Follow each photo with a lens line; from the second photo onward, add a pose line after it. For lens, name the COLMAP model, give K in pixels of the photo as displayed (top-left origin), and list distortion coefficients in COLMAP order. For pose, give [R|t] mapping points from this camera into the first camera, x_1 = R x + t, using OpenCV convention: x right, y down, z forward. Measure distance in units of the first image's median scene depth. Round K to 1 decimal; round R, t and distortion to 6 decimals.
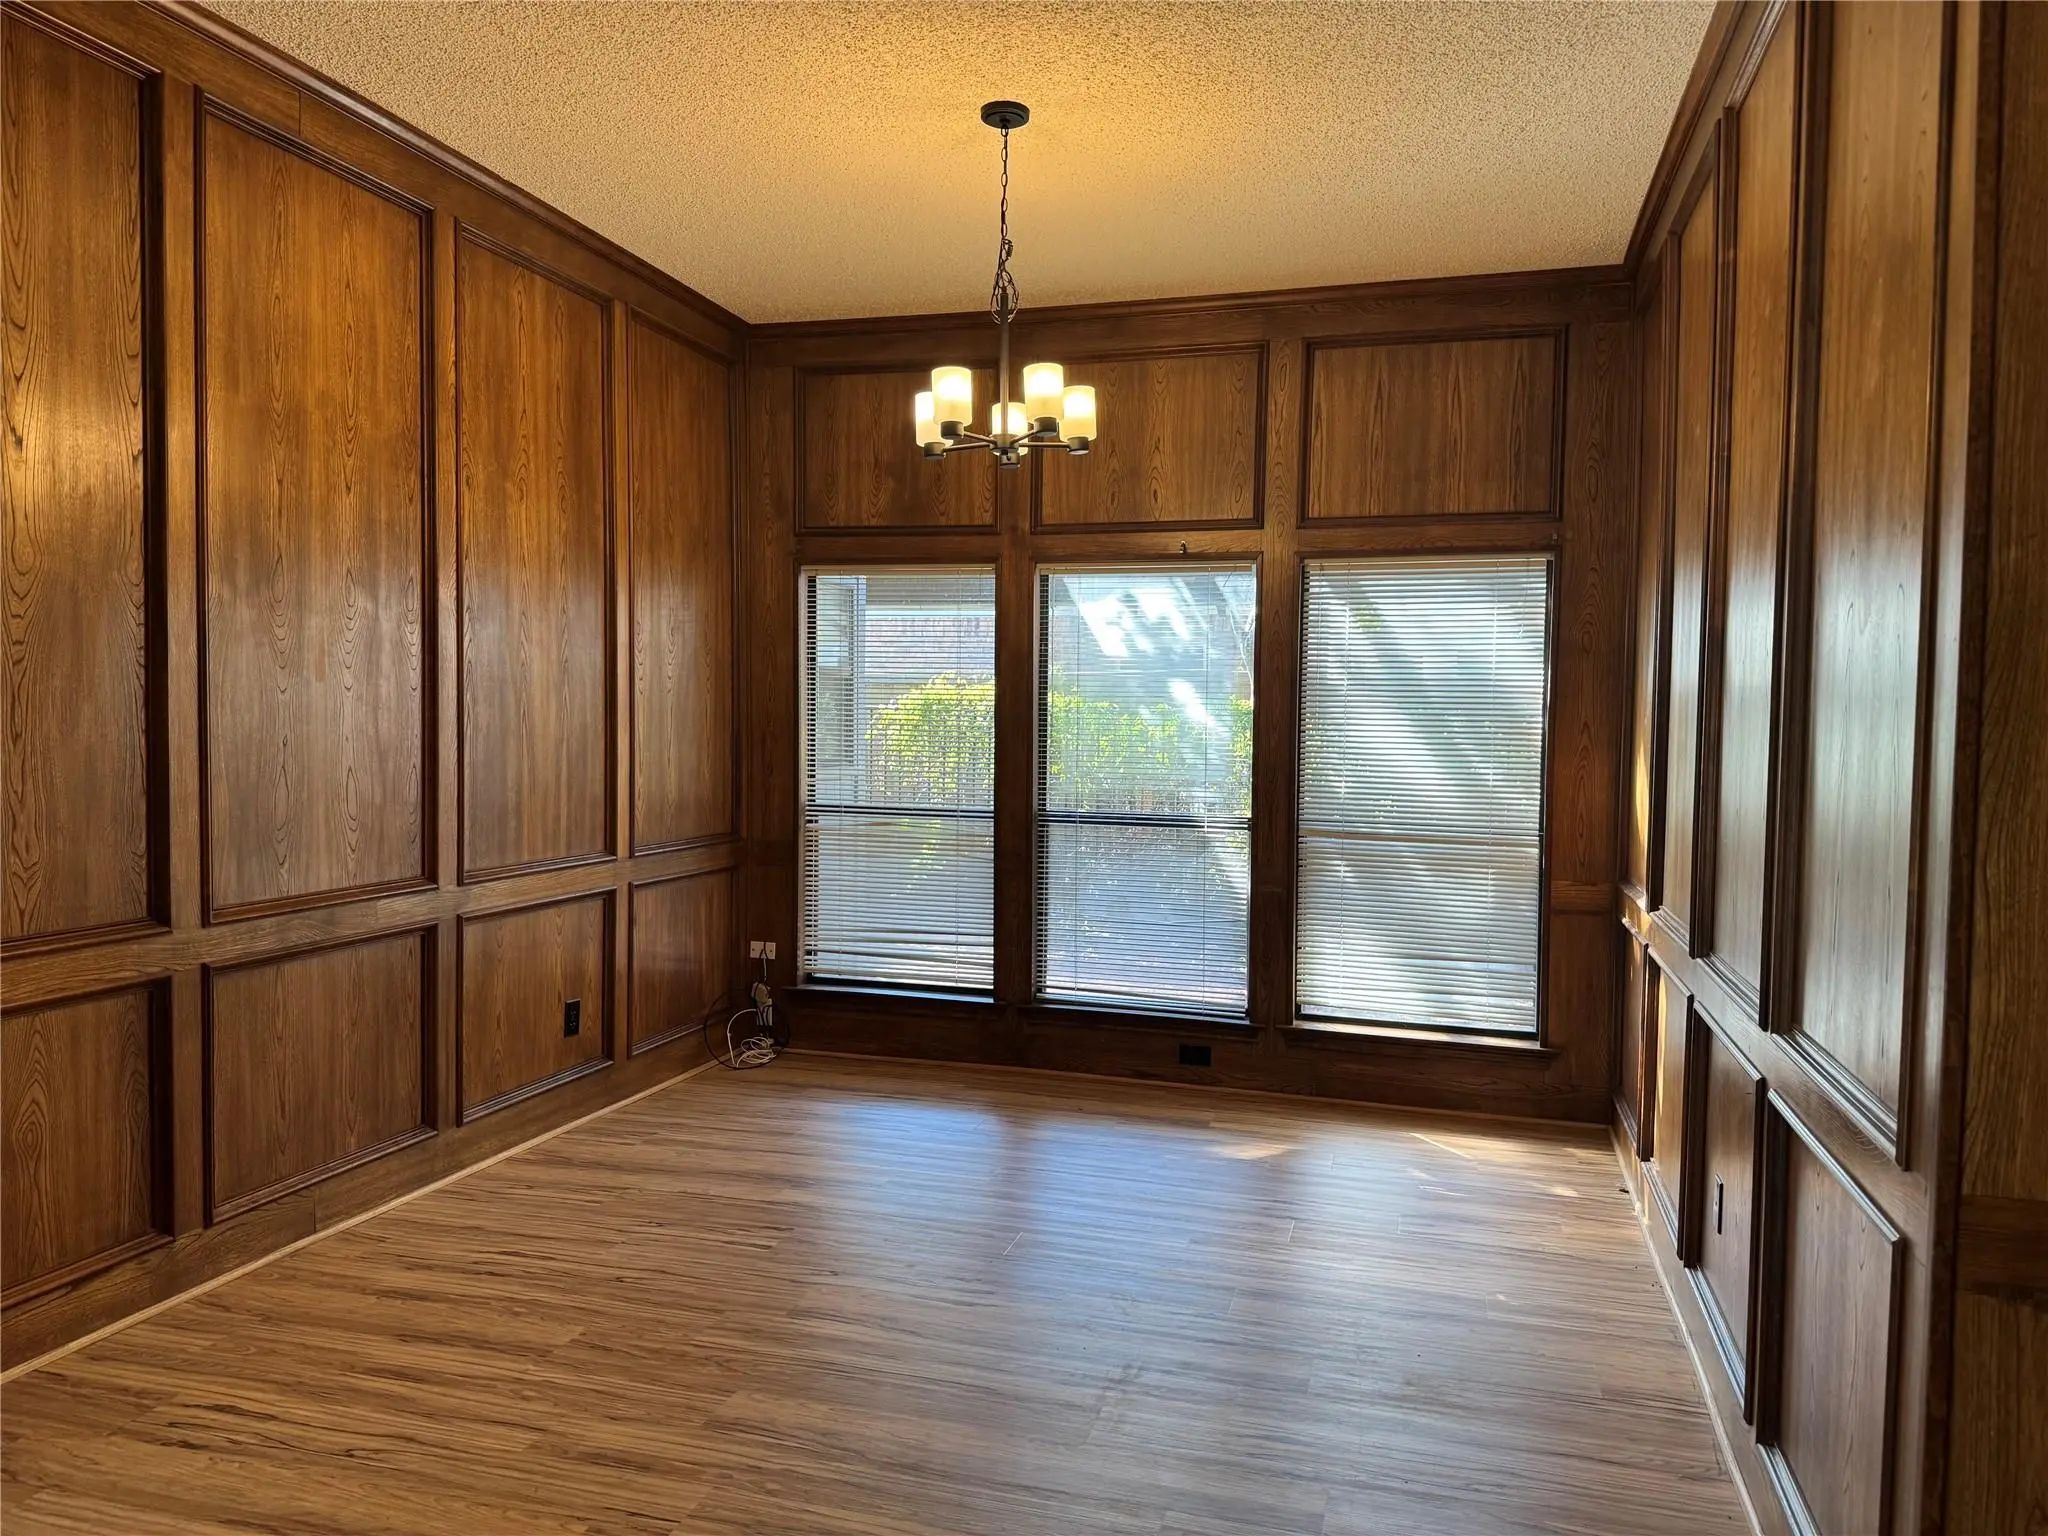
lens RADIAL K [[1425.8, 0, 1036.2], [0, 1425.8, 775.5], [0, 0, 1]] dist [0.011509, -0.026160]
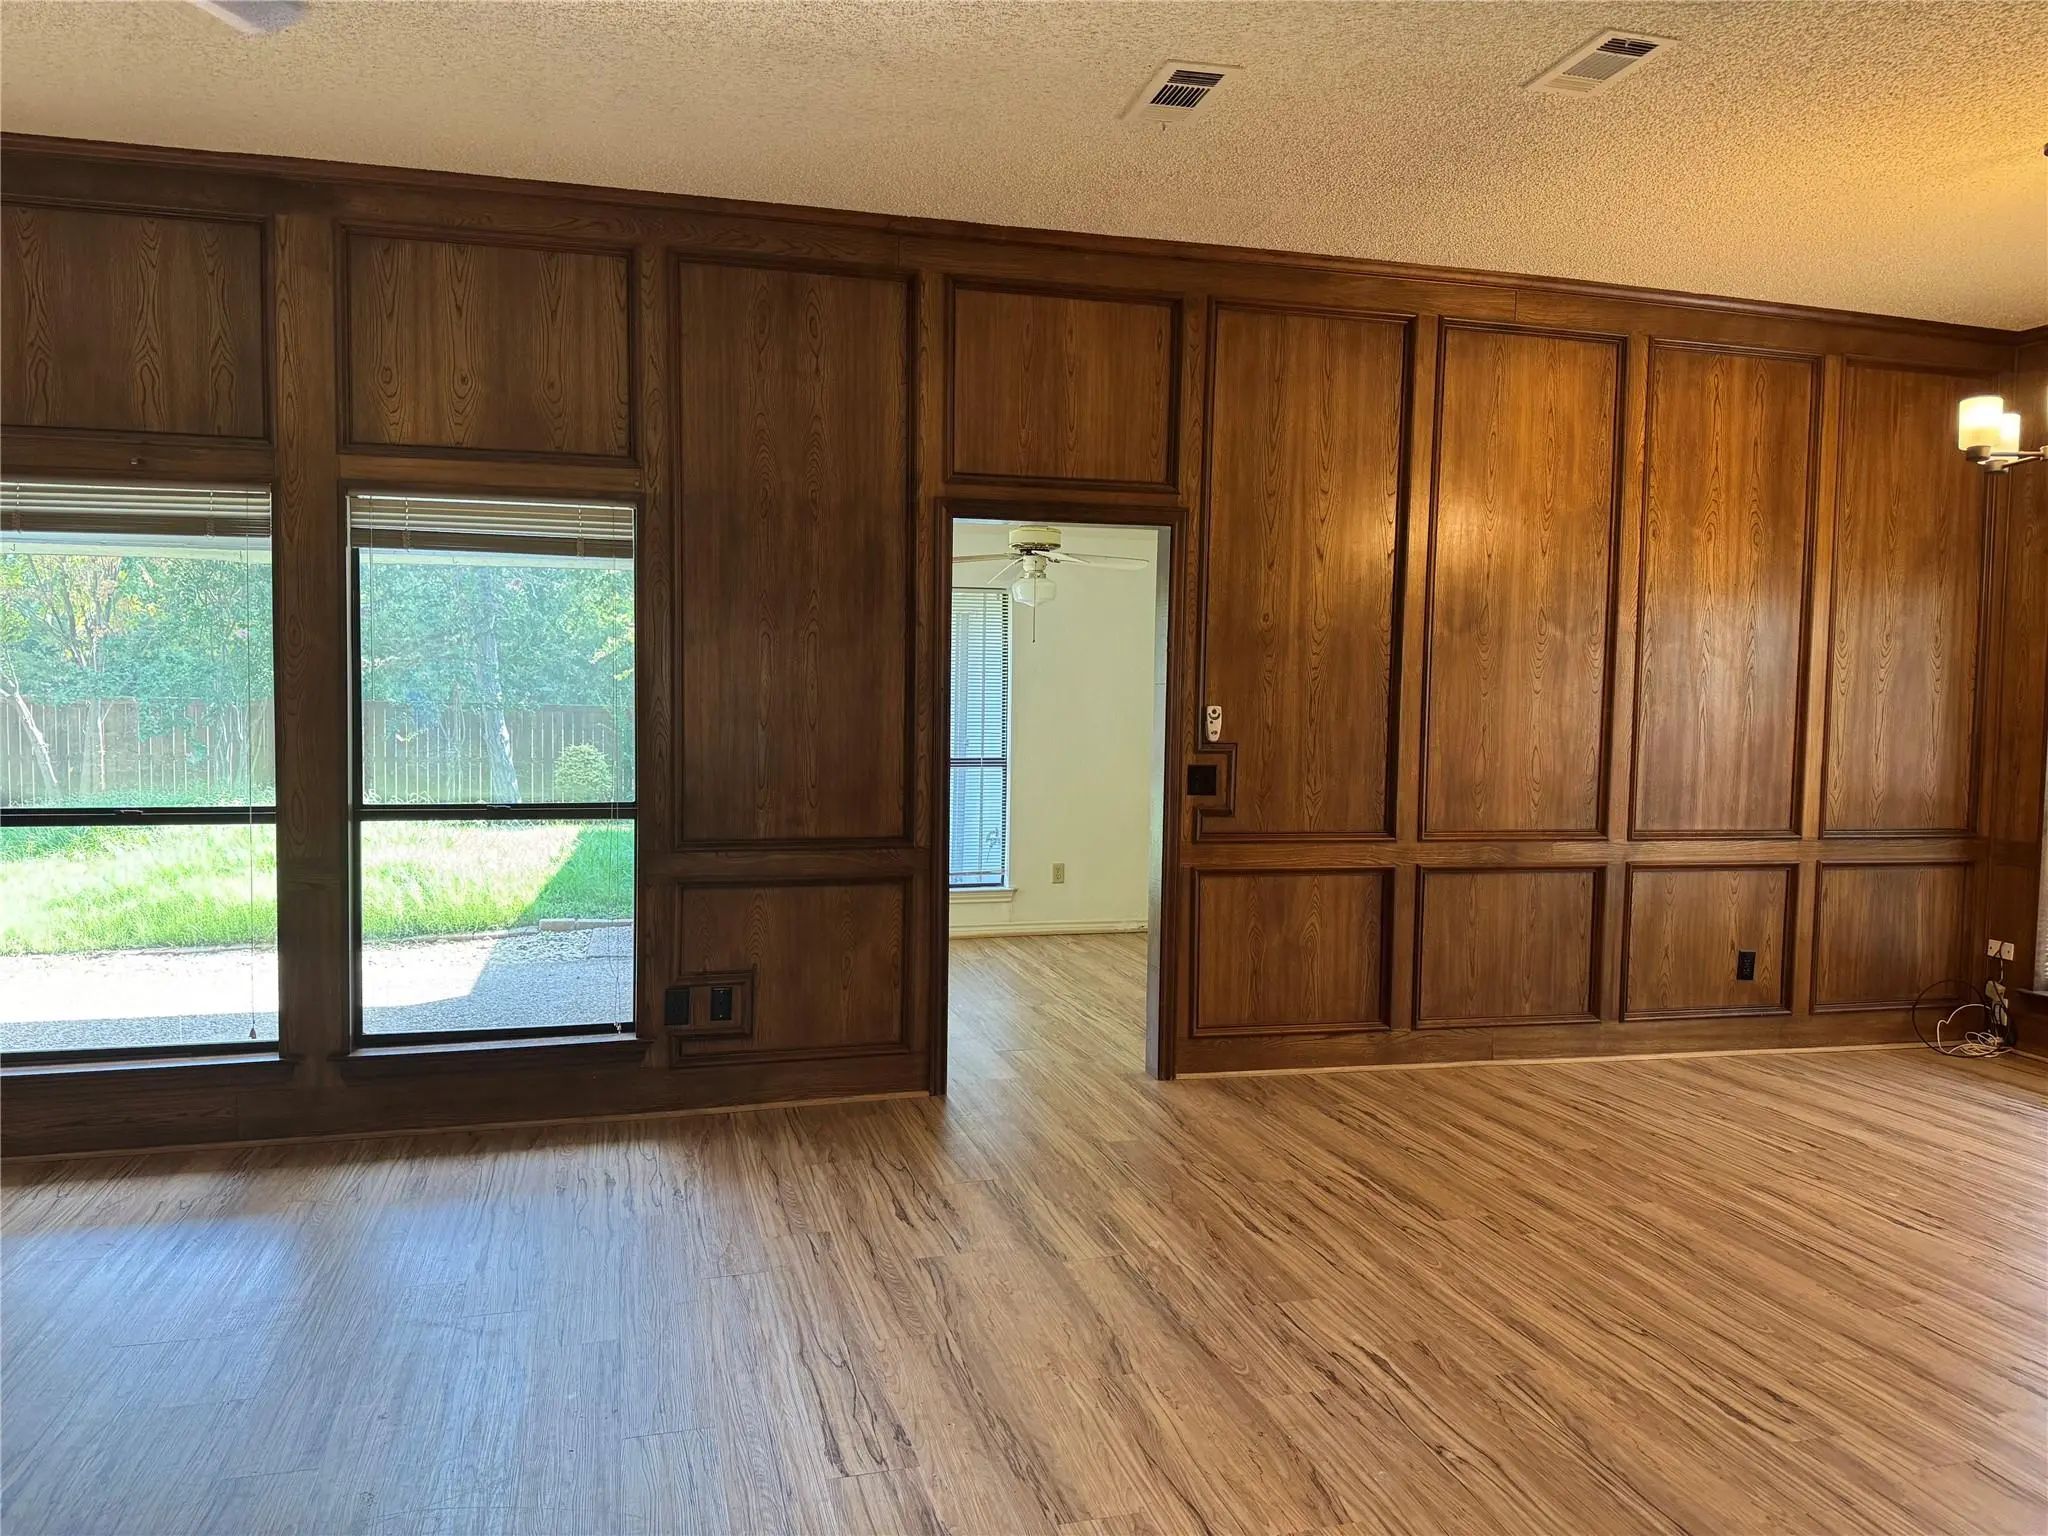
lens RADIAL K [[1425.8, 0, 1017.7], [0, 1425.8, 776.4], [0, 0, 1]] dist [0.011509, -0.026160]
pose [[0.506538, 0.042270, -0.861181, 0.485685], [-0.046016, 0.998699, 0.021954, 0.015913], [0.860989, 0.028508, 0.507824, -0.175870]]
